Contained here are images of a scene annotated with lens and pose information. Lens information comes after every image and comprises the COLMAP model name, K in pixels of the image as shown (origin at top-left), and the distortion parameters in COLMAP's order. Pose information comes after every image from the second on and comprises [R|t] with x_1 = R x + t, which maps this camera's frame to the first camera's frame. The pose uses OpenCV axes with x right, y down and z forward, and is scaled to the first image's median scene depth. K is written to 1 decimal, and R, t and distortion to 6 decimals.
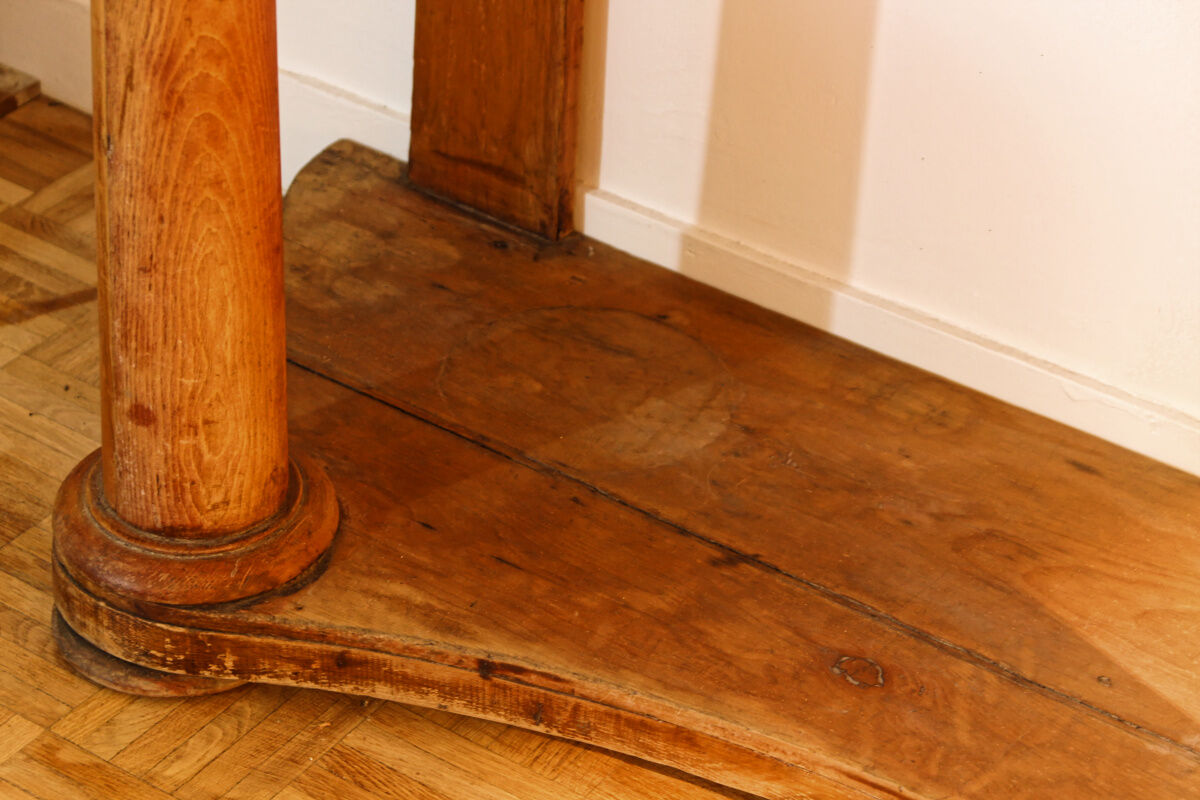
lens RADIAL K [[2898.8, 0, 607.9], [0, 2898.8, 459.8], [0, 0, 1]] dist [0.053019, 0.000000]
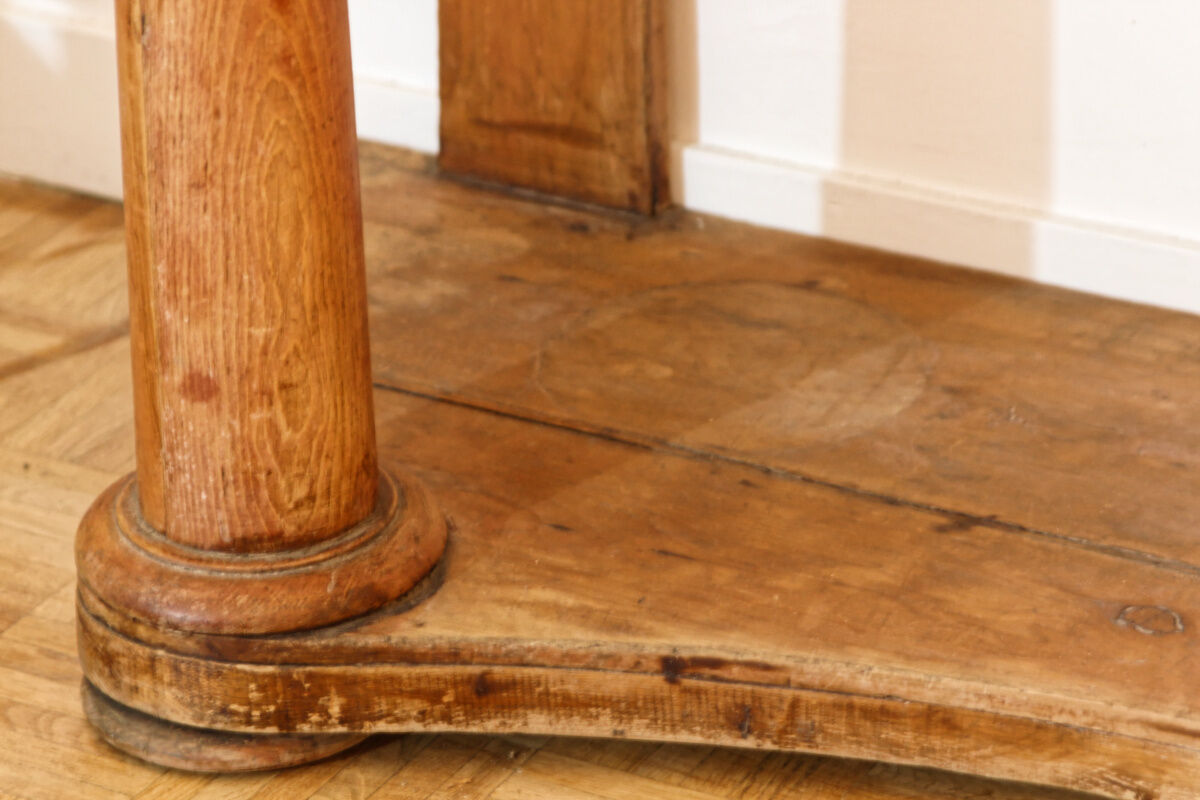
lens RADIAL K [[4986.0, 0, 613.8], [0, 4986.0, 480.4], [0, 0, 1]] dist [0.015868, 0.000000]
pose [[0.993326, -0.108192, 0.039976, -0.103316], [0.112729, 0.984002, -0.137957, 0.200681], [-0.024411, 0.141543, 0.989631, -0.314293]]
